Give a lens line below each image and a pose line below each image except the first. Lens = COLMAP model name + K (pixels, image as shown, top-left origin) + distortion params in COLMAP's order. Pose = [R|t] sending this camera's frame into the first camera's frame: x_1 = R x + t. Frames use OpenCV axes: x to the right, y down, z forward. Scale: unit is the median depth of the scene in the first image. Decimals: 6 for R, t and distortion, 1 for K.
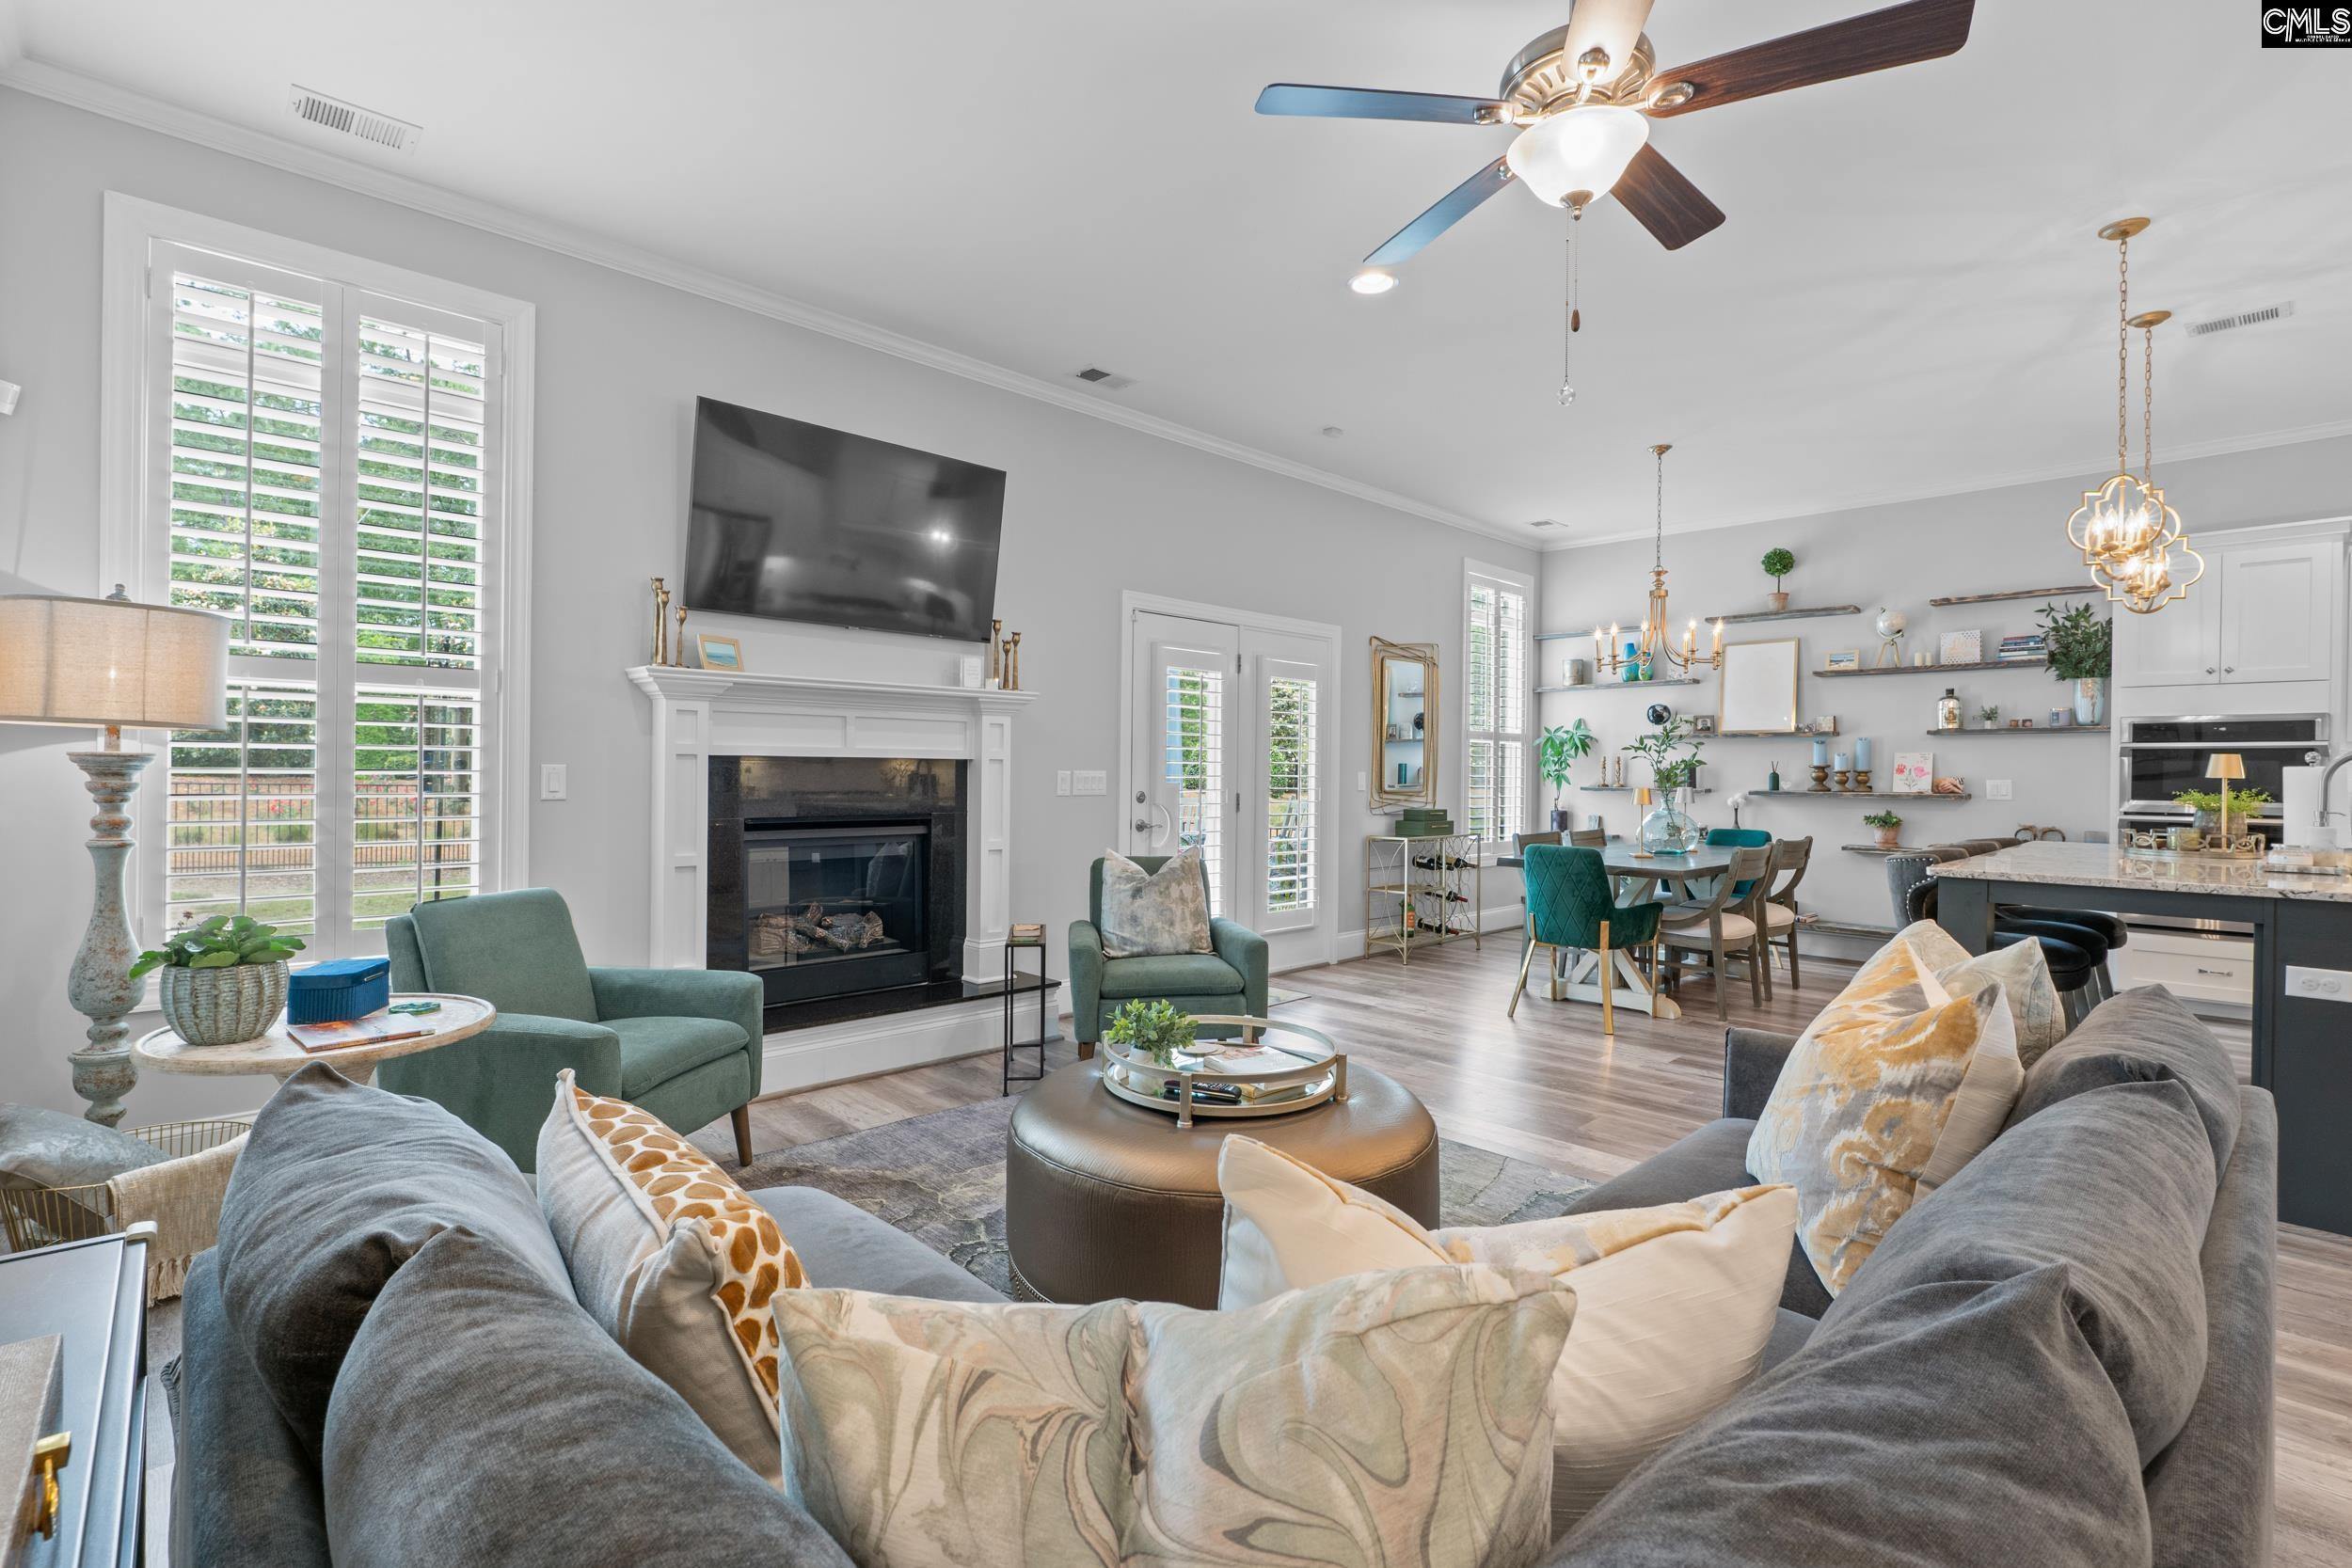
lens RADIAL K [[1071.6, 0, 1176.0], [0, 1071.6, 776.6], [0, 0, 1]] dist [-0.012060, 0.000462]
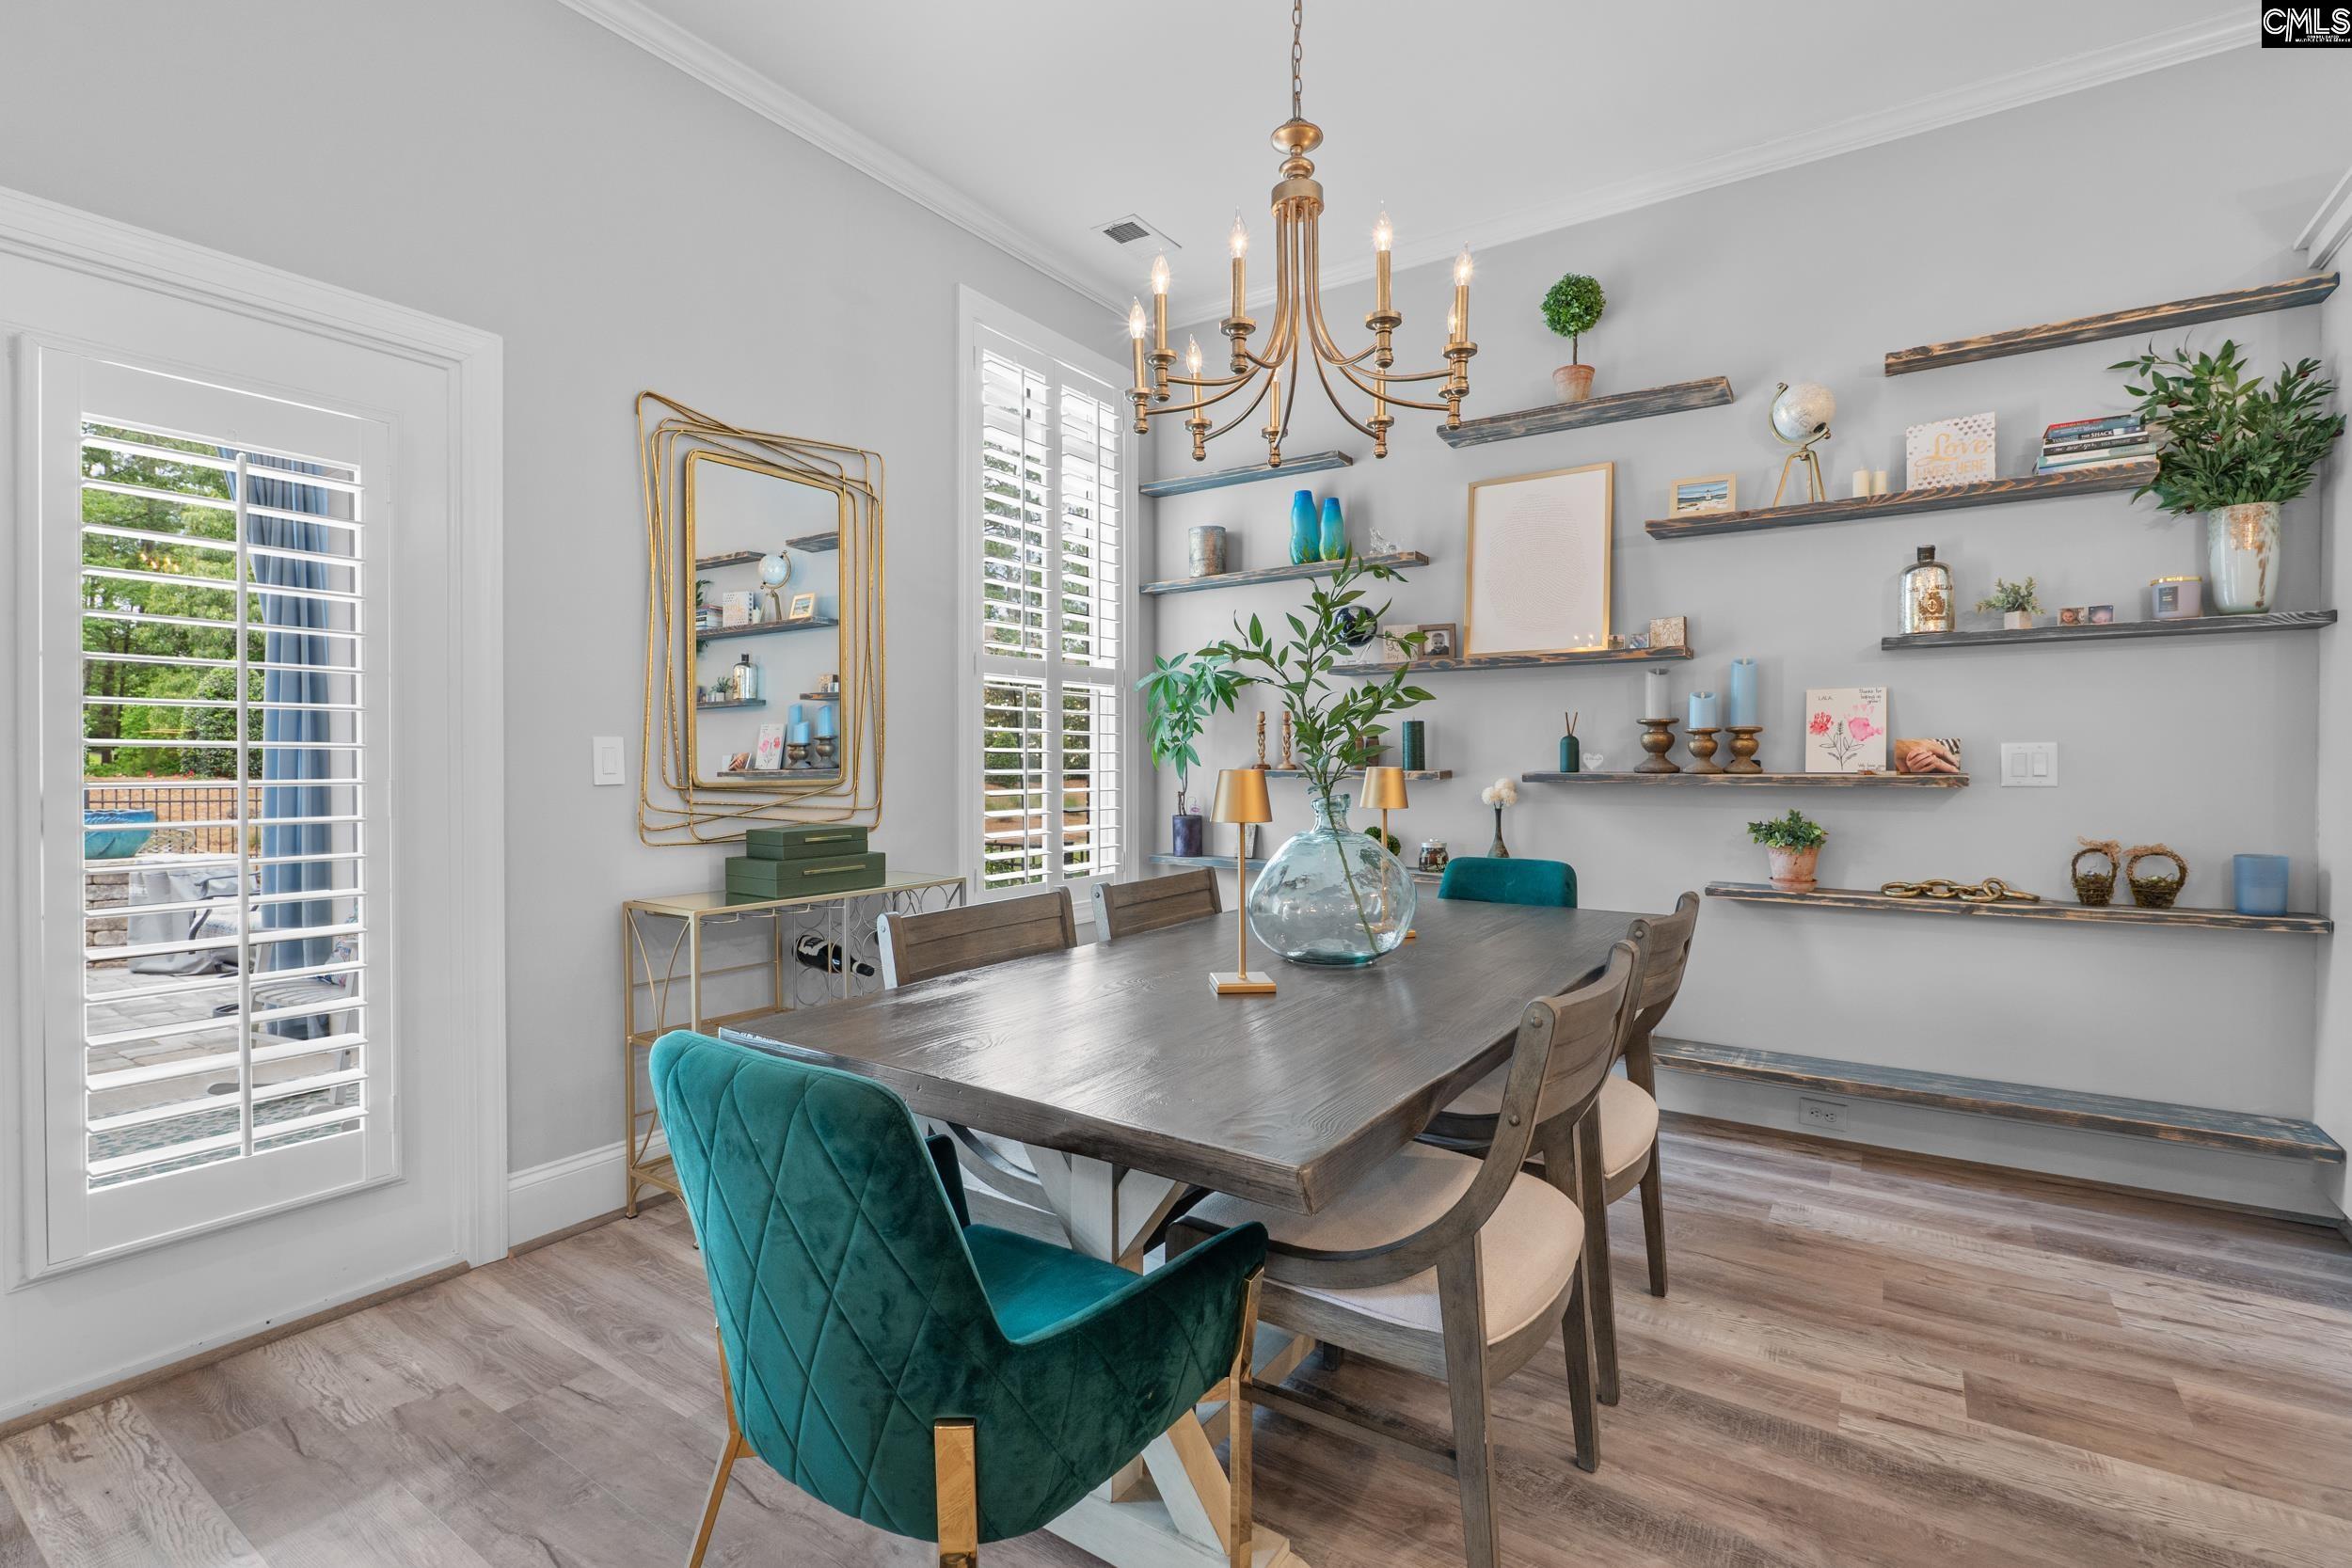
lens RADIAL K [[1071.6, 0, 1178.1], [0, 1071.6, 777.7], [0, 0, 1]] dist [-0.012060, 0.000462]
pose [[0.977905, -0.013812, 0.208592, 0.293398], [0.011534, 0.999860, 0.012129, 0.007826], [-0.208731, -0.009455, 0.977927, 0.580480]]
